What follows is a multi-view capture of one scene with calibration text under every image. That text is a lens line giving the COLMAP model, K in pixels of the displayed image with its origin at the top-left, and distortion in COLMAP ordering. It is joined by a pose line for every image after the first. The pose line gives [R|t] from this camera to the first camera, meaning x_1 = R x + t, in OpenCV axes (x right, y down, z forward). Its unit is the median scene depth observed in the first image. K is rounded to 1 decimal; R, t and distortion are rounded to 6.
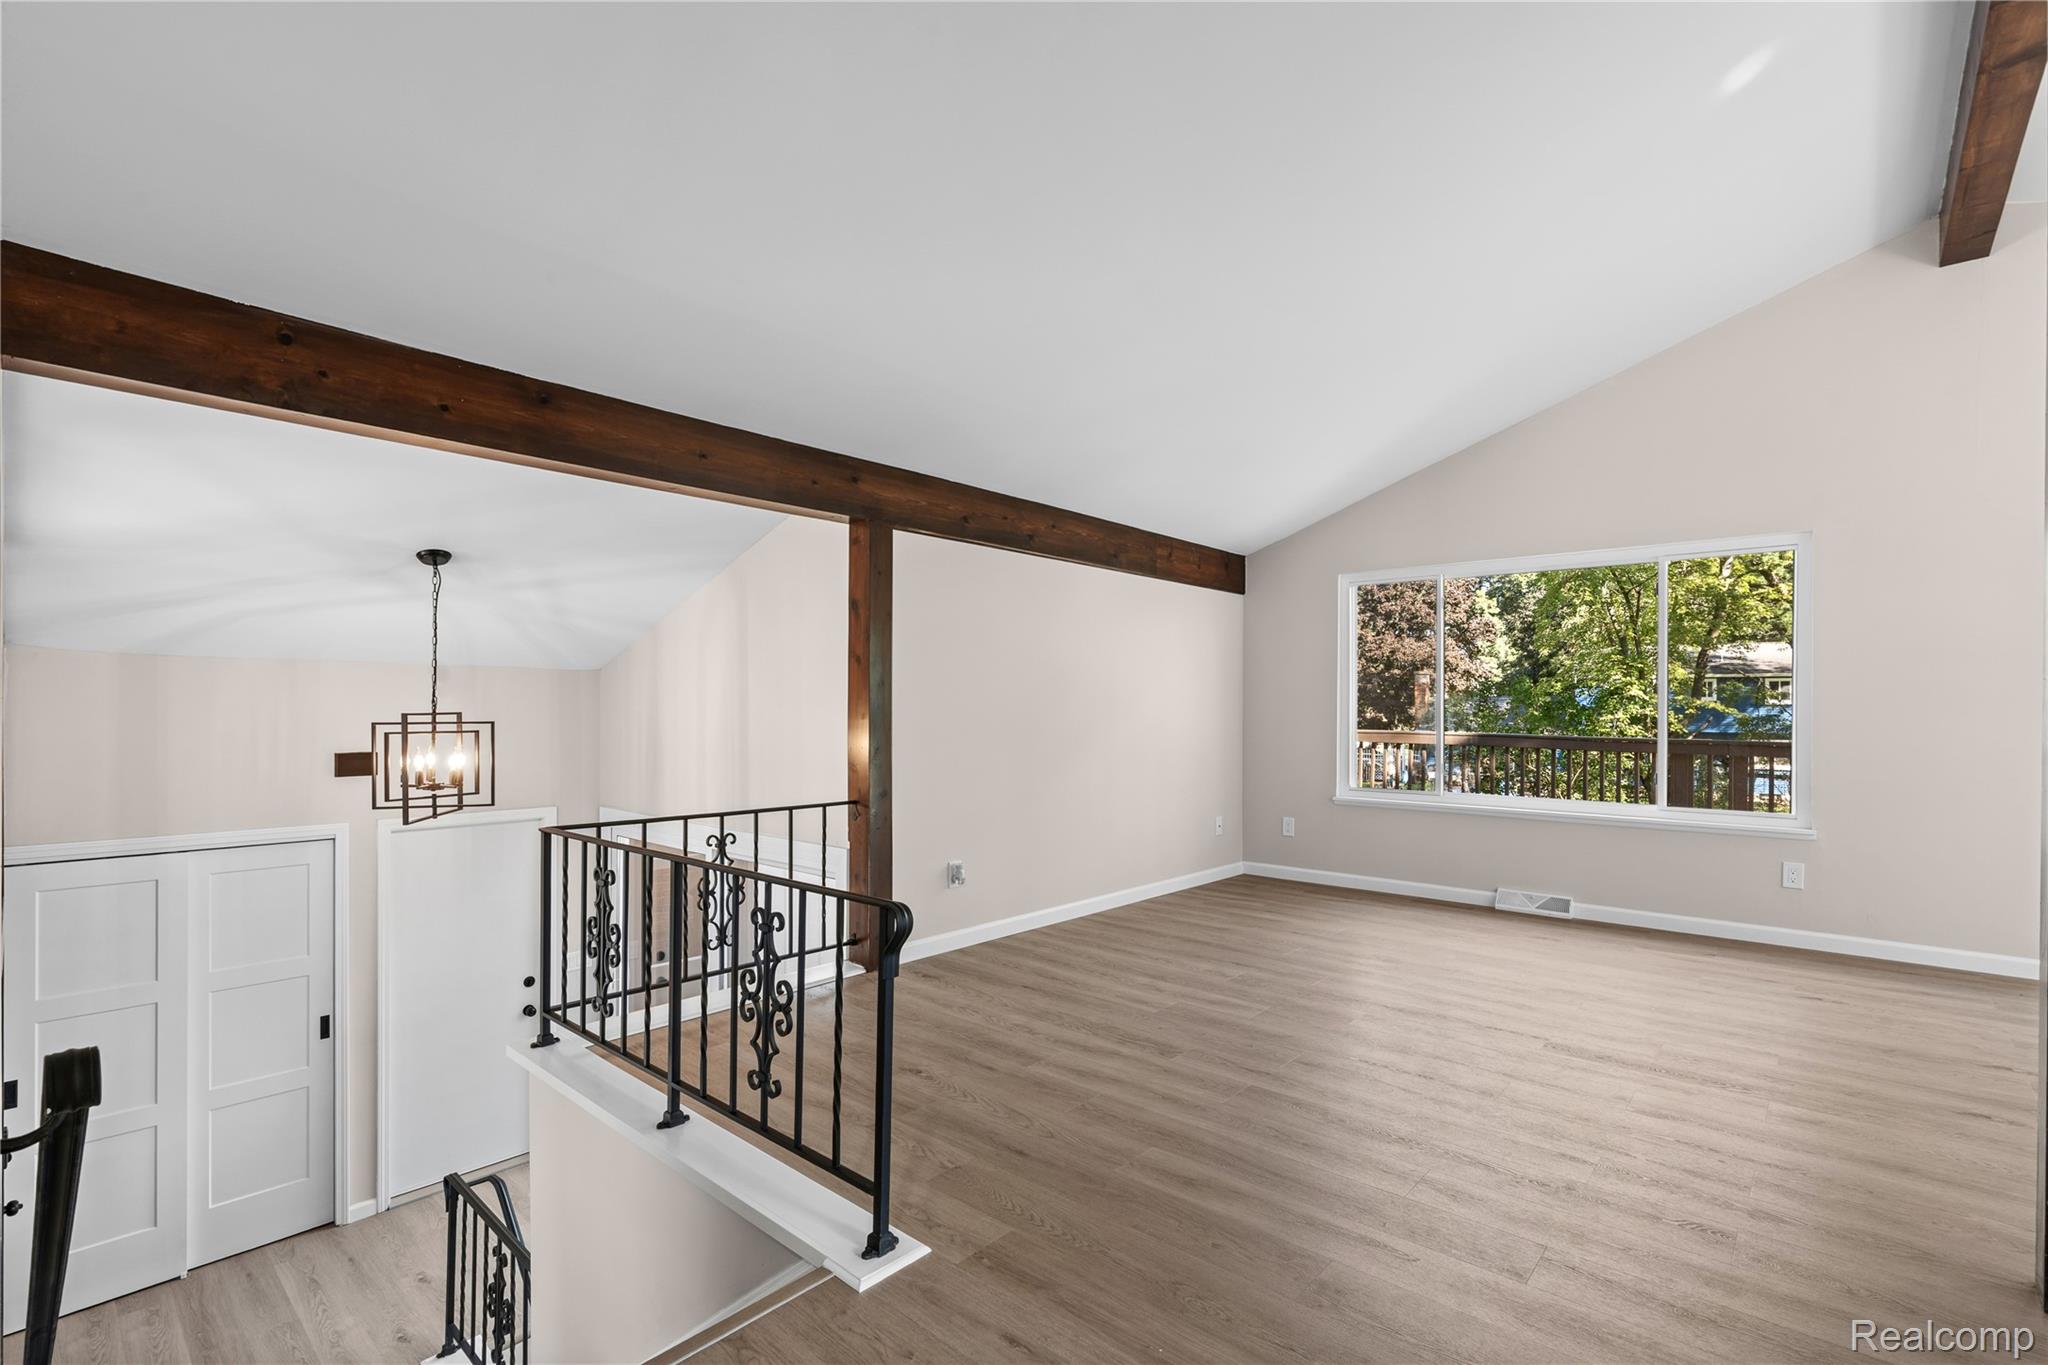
lens RADIAL K [[934.4, 0, 1029.1], [0, 934.4, 697.1], [0, 0, 1]] dist [-0.009862, 0.003521]
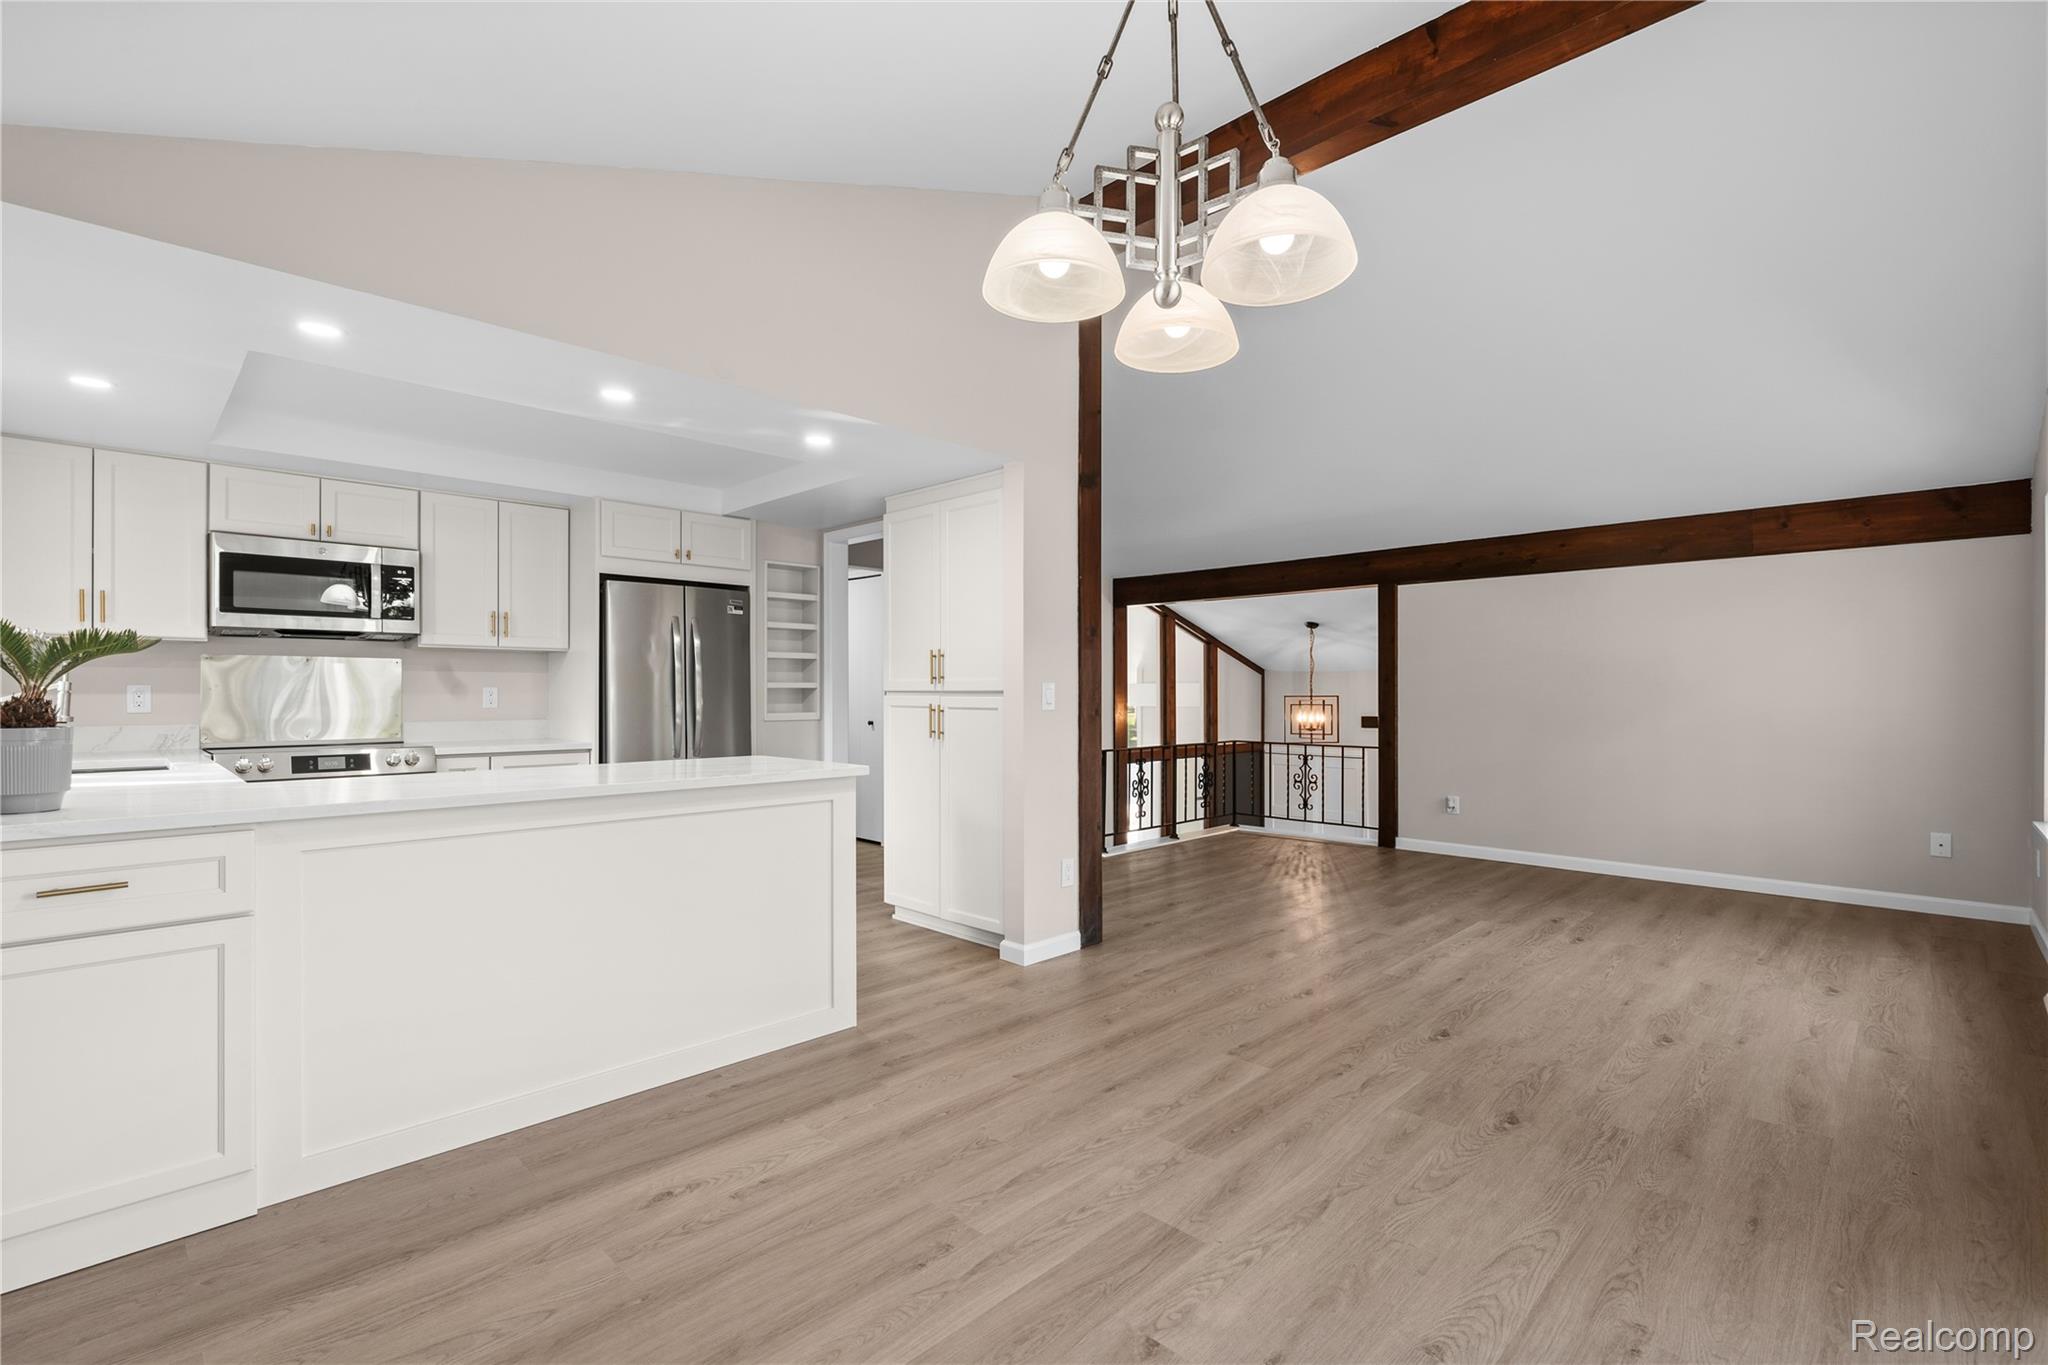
lens RADIAL K [[934.4, 0, 1030.0], [0, 934.4, 696.5], [0, 0, 1]] dist [-0.009862, 0.003521]
pose [[-0.050143, 0.002060, -0.998740, 1.538058], [0.010335, 0.999945, 0.001543, 0.008668], [0.998689, -0.010244, -0.050161, 0.431405]]
